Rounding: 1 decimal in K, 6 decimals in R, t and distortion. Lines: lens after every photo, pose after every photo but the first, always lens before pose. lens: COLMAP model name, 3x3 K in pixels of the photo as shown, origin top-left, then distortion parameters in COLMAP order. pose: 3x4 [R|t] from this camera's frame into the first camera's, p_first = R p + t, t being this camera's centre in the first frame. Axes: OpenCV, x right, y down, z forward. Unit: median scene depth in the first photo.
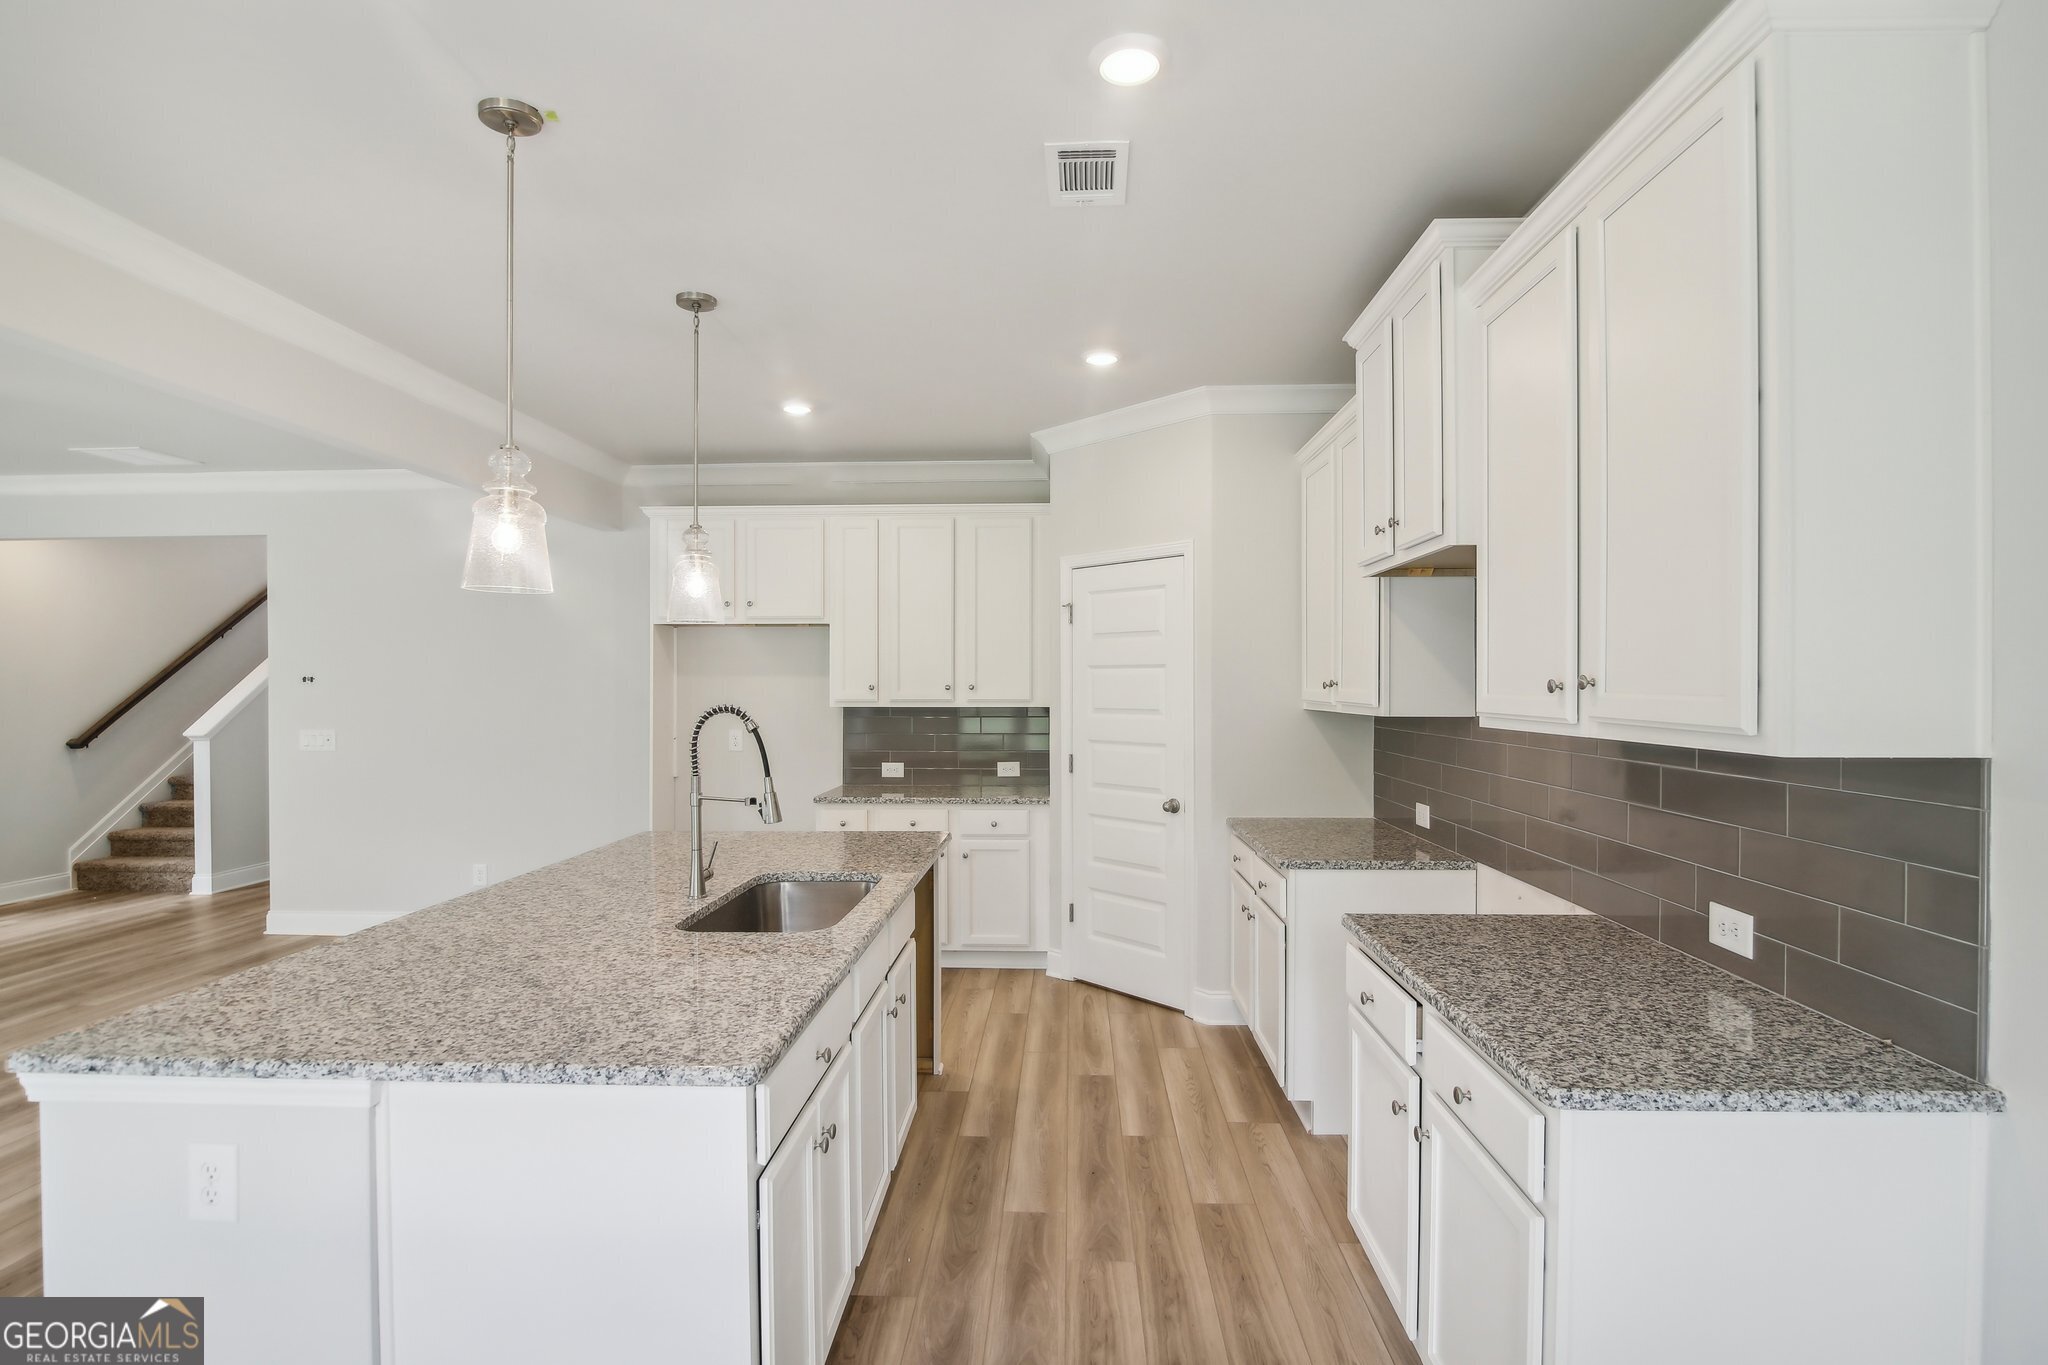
lens RADIAL K [[987.4, 0, 1031.7], [0, 987.4, 684.8], [0, 0, 1]] dist [-0.009629, -0.000261]
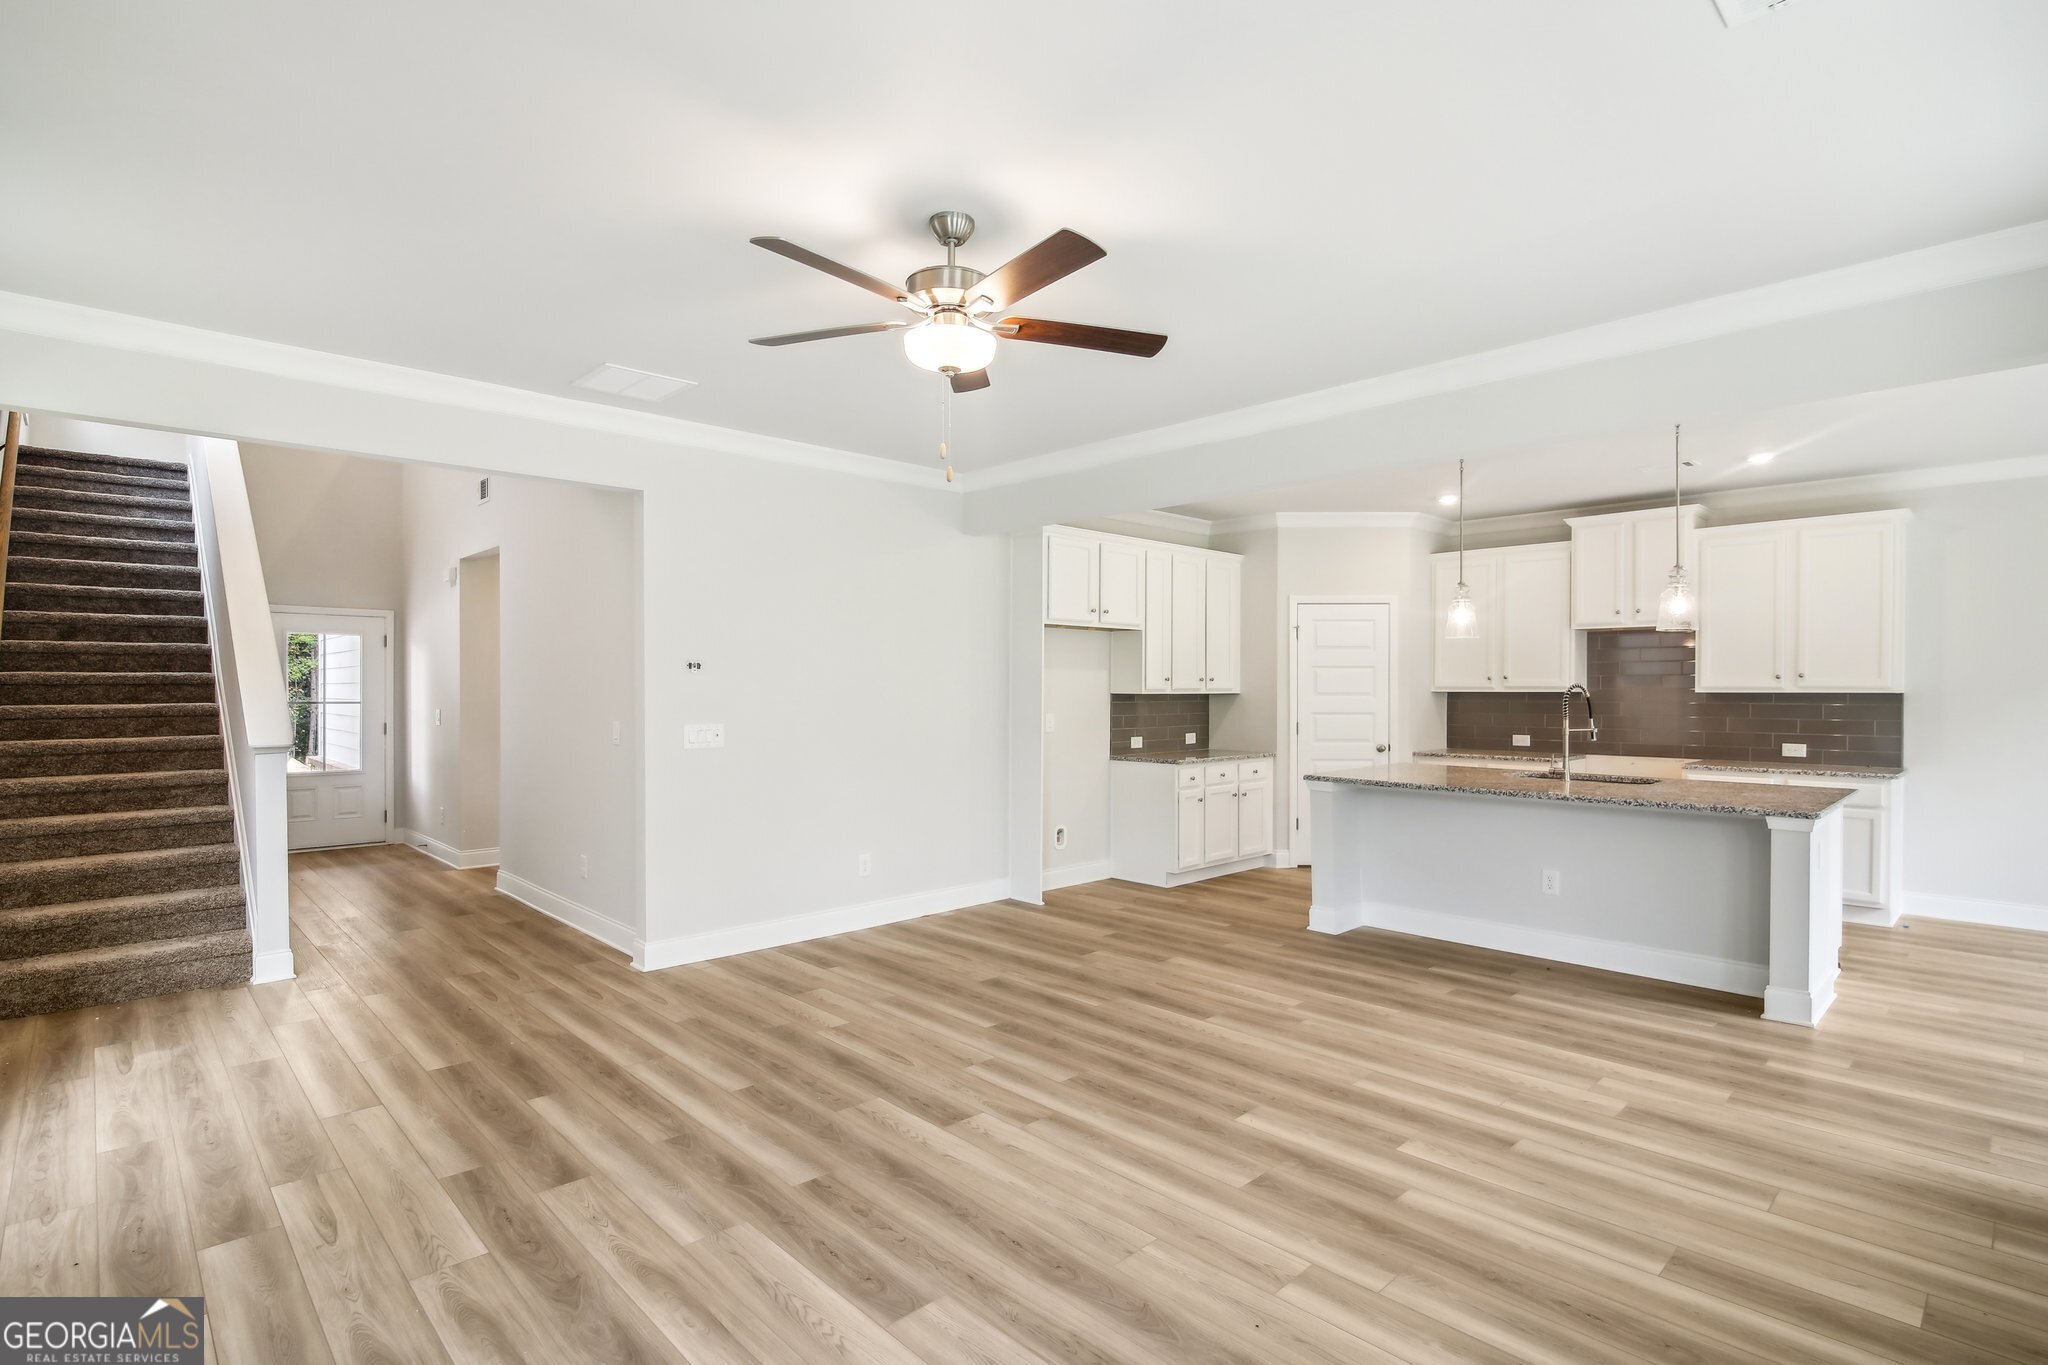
lens RADIAL K [[987.4, 0, 1030.9], [0, 987.4, 686.5], [0, 0, 1]] dist [-0.009629, -0.000261]
pose [[0.693945, 0.002417, 0.720024, -1.267282], [-0.000706, 0.999996, -0.002677, 0.016491], [-0.720027, 0.001350, 0.693944, 0.202022]]
